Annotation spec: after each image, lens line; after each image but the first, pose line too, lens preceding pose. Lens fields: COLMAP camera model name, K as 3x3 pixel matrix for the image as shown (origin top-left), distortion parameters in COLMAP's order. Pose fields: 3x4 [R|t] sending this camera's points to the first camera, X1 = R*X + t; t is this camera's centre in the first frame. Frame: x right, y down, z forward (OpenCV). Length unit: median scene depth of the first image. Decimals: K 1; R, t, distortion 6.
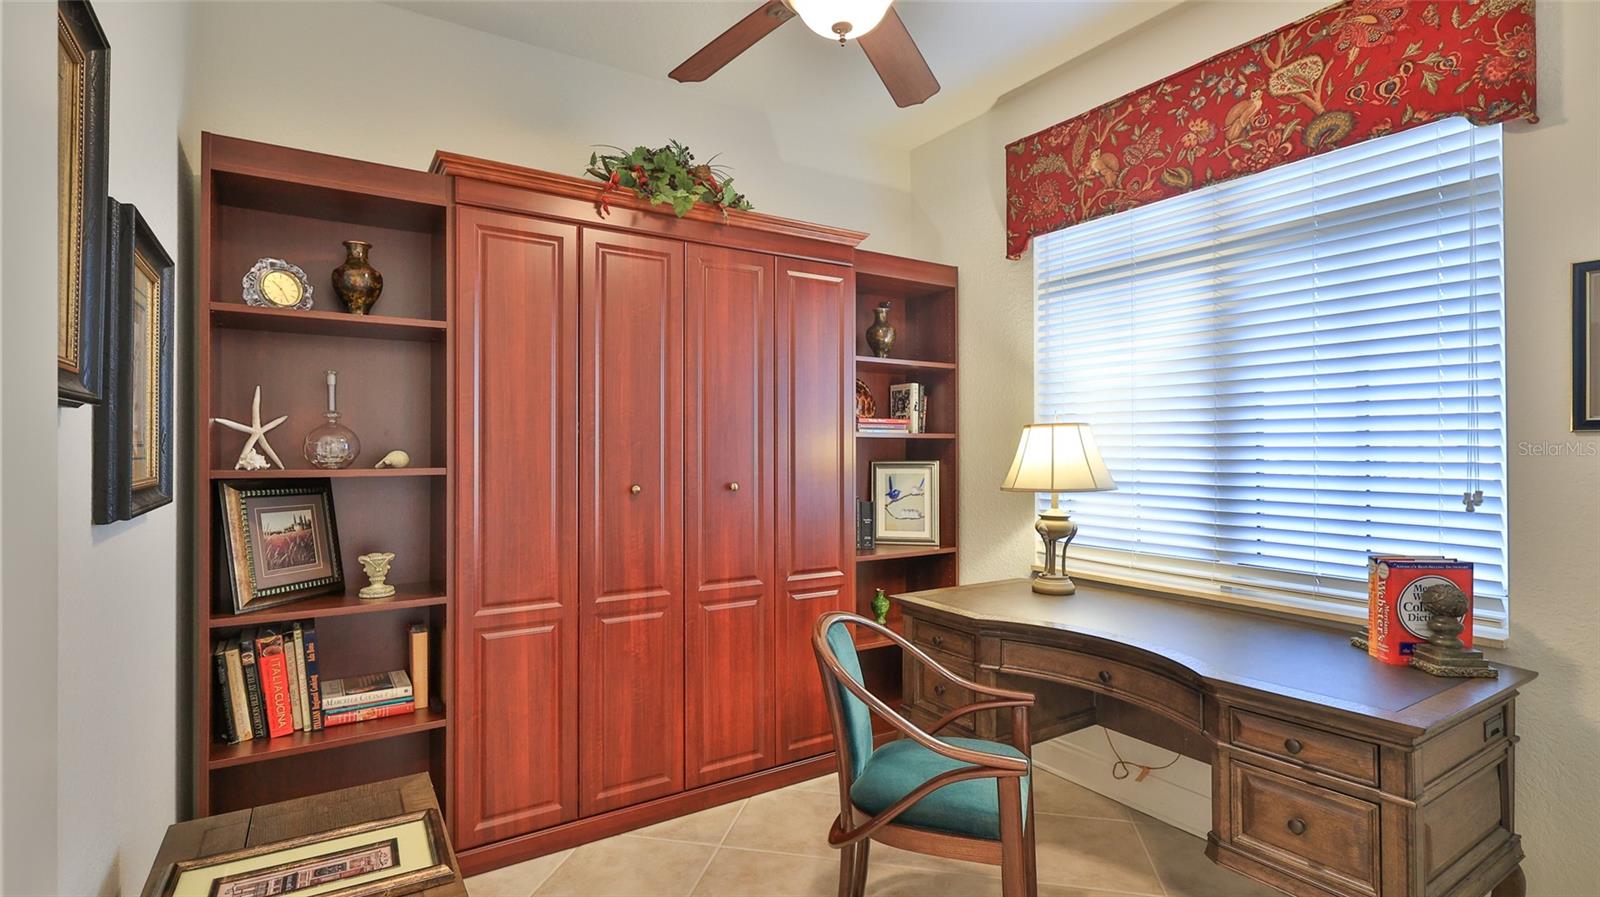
lens RADIAL K [[757.8, 0, 795.6], [0, 757.8, 446.0], [0, 0, 1]] dist [0.004656, 0.000701]
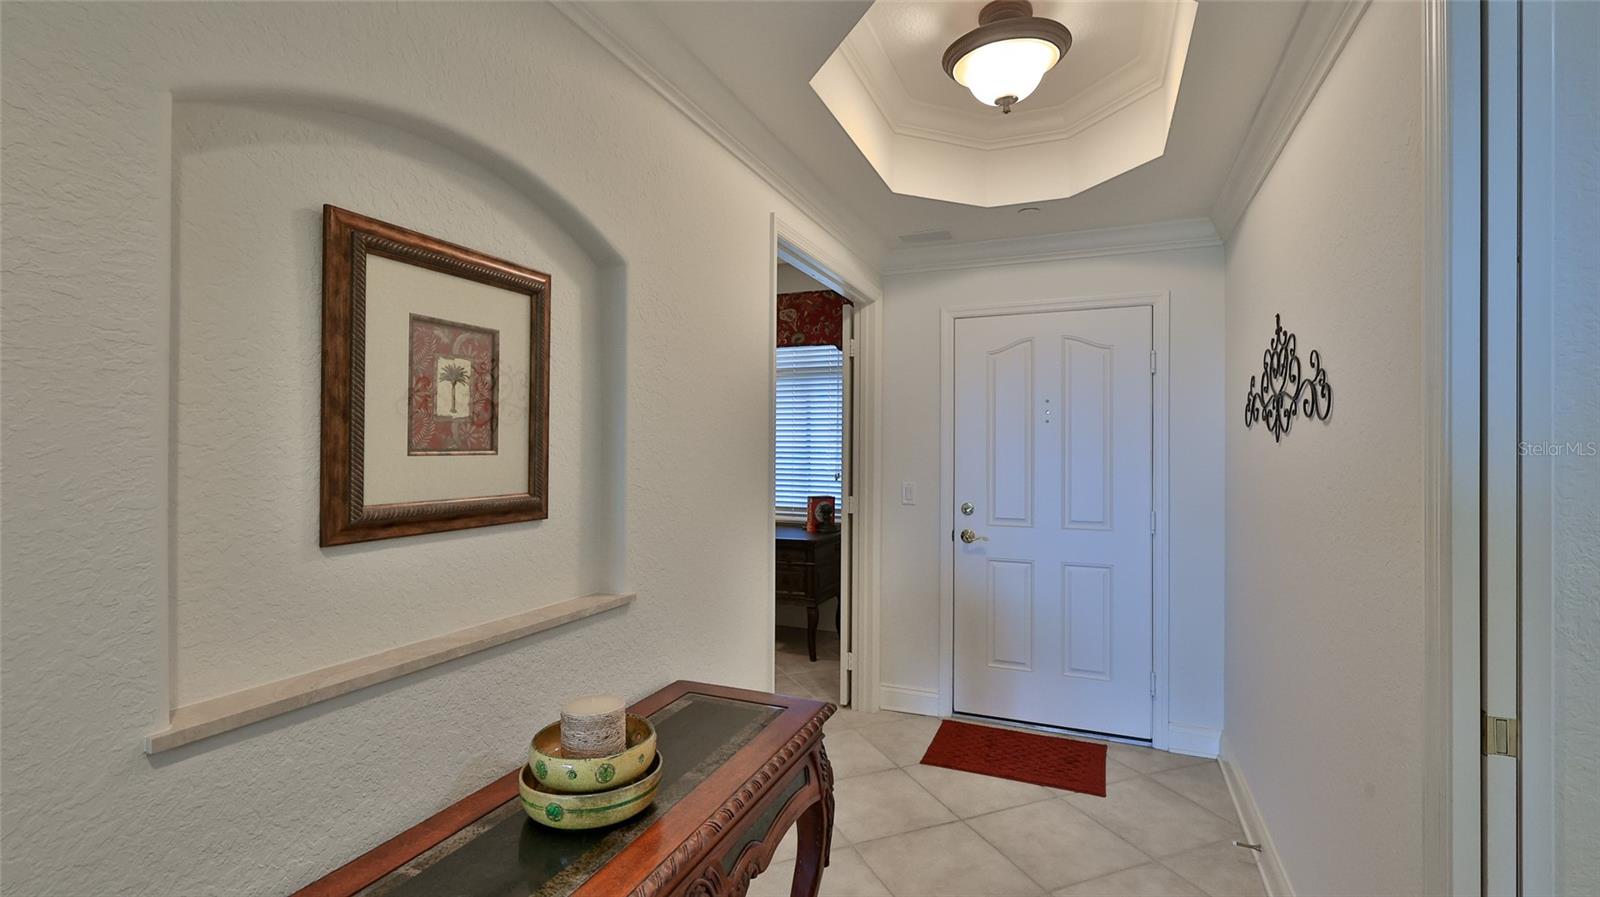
lens RADIAL K [[705.0, 0, 803.0], [0, 705.0, 450.0], [0, 0, 1]] dist [0.000868, -0.000200]
pose [[0.814304, 0.011690, 0.580320, -0.681538], [-0.013893, 0.999903, -0.000646, -0.025614], [-0.580272, -0.007537, 0.814388, -0.977431]]
